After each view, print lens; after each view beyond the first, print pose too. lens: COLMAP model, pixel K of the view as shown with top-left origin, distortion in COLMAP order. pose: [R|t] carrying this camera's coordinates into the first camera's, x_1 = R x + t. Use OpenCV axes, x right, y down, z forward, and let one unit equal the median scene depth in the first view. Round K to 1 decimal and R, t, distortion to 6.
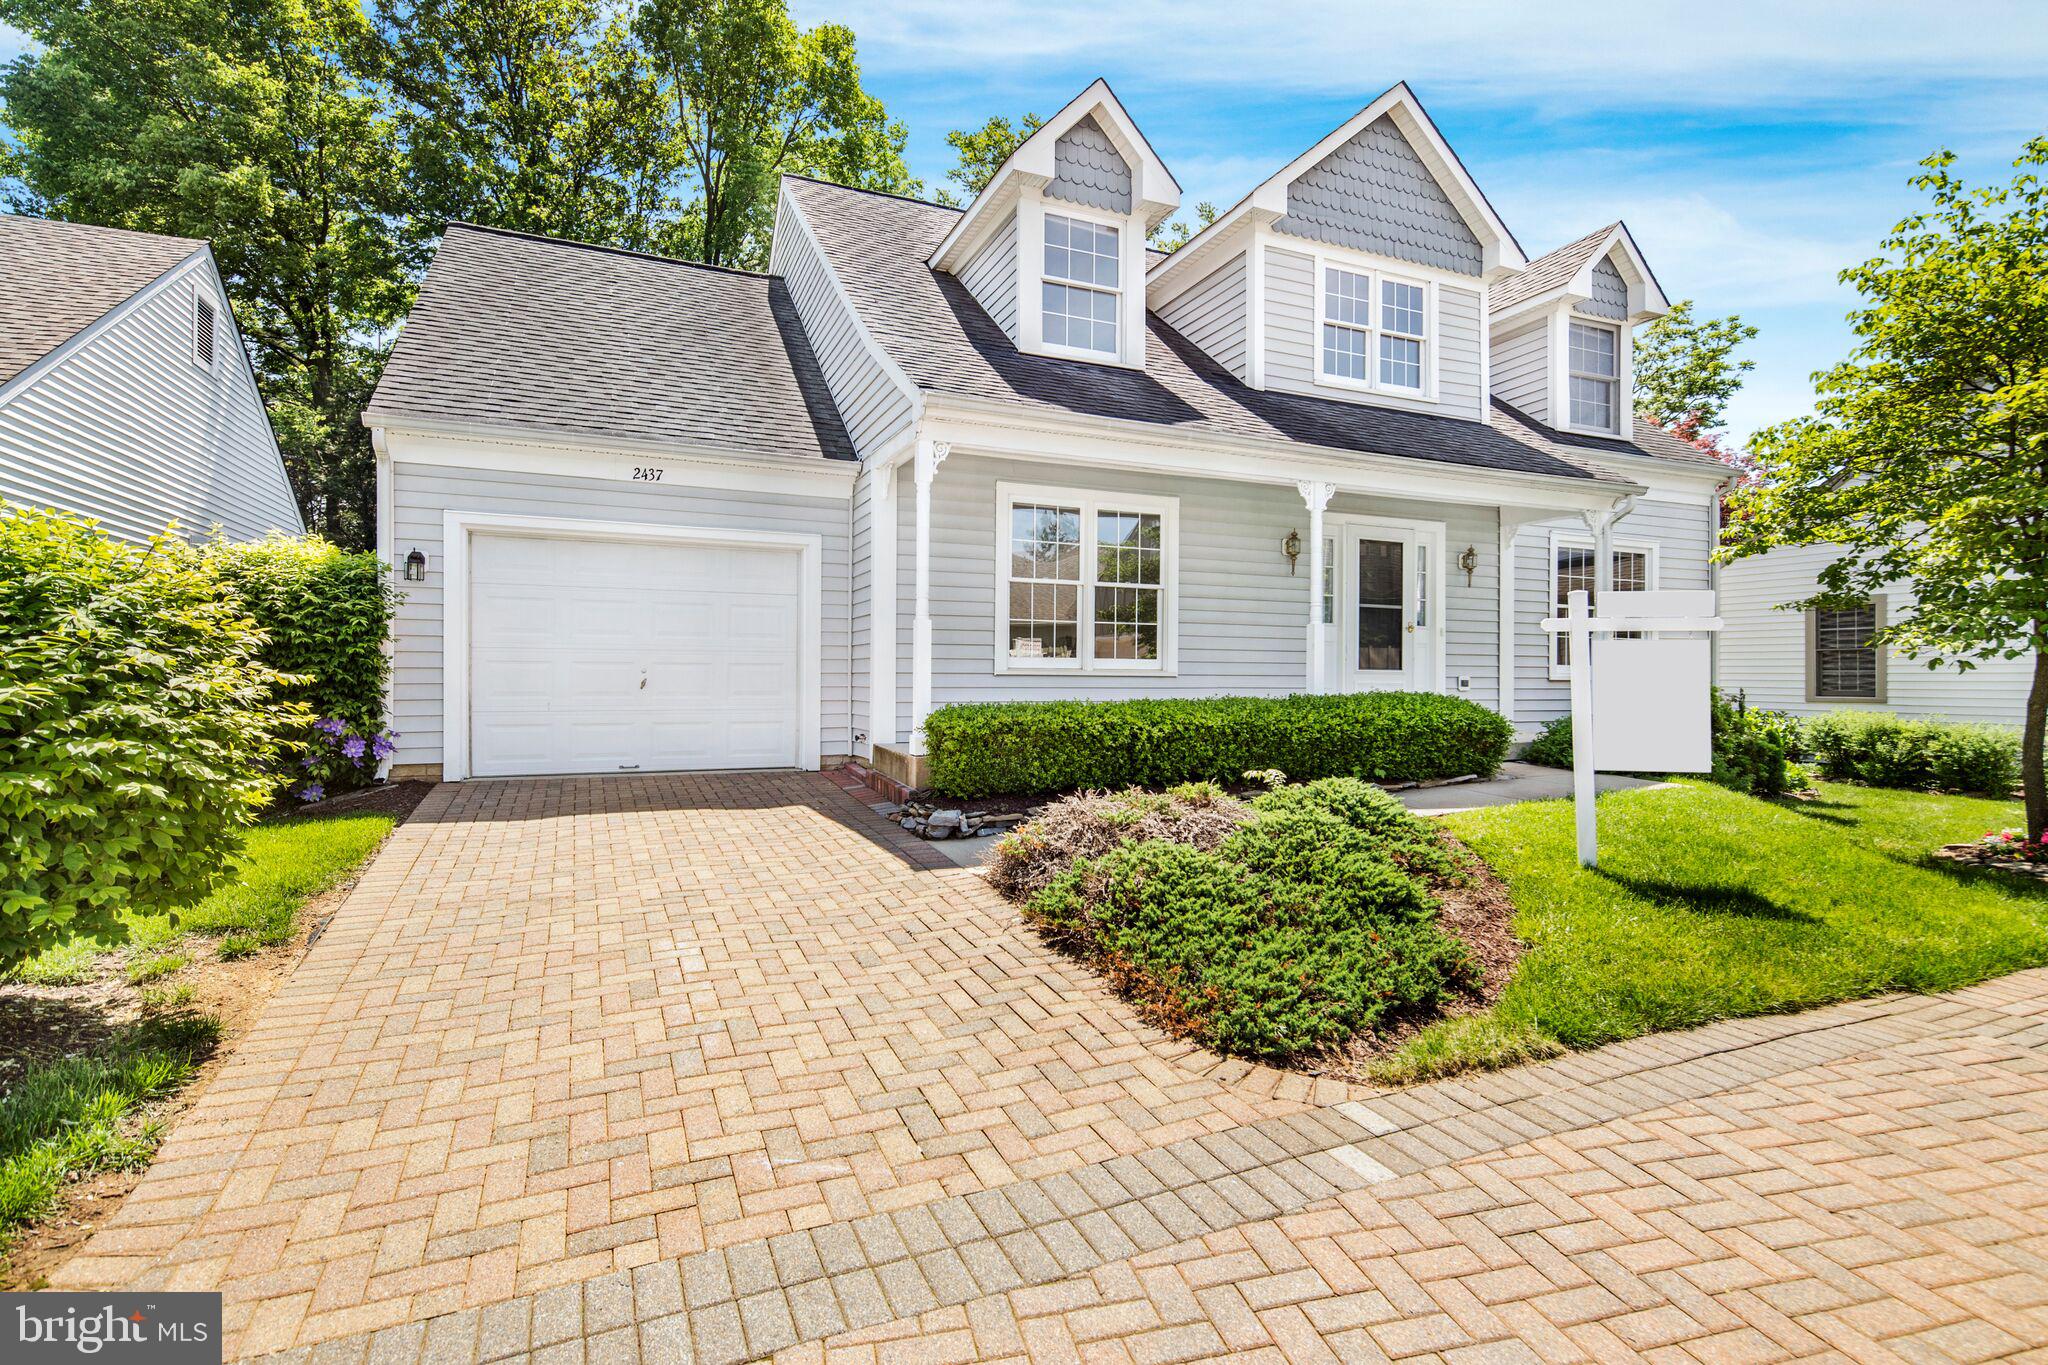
lens RADIAL K [[963.9, 0, 1024.0], [0, 963.9, 682.5], [0, 0, 1]] dist [-0.001831, -0.000038]
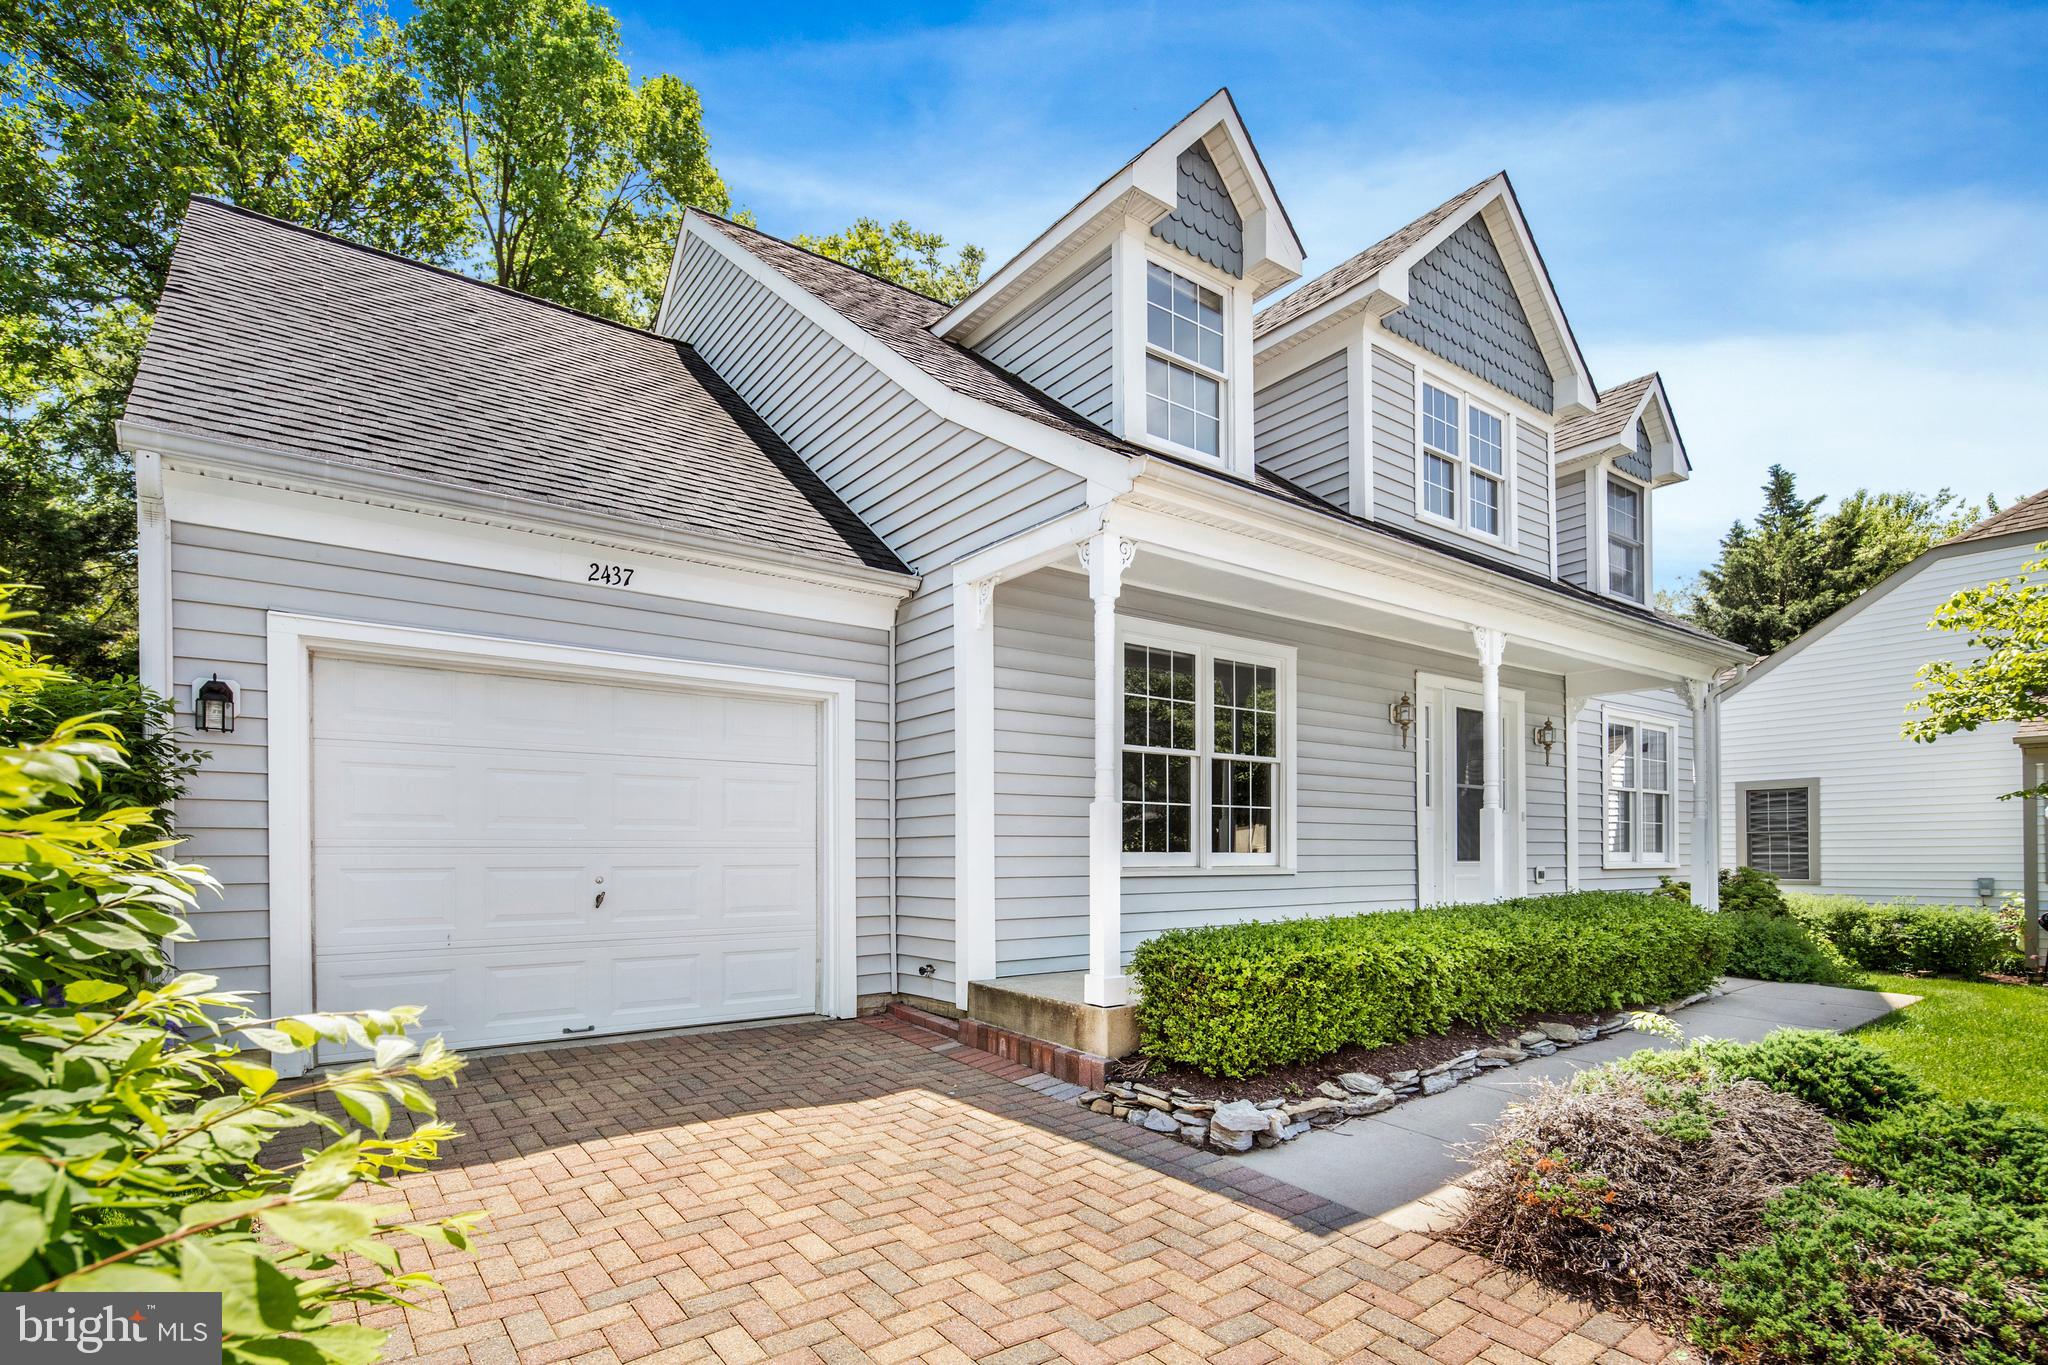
lens RADIAL K [[991.8, 0, 1022.2], [0, 991.8, 861.7], [0, 0, 1]] dist [0.002590, -0.005999]
pose [[0.974779, -0.010844, 0.222907, -0.240692], [0.011151, 0.999938, -0.000115, -0.018831], [-0.222892, 0.002598, 0.974840, 0.258949]]
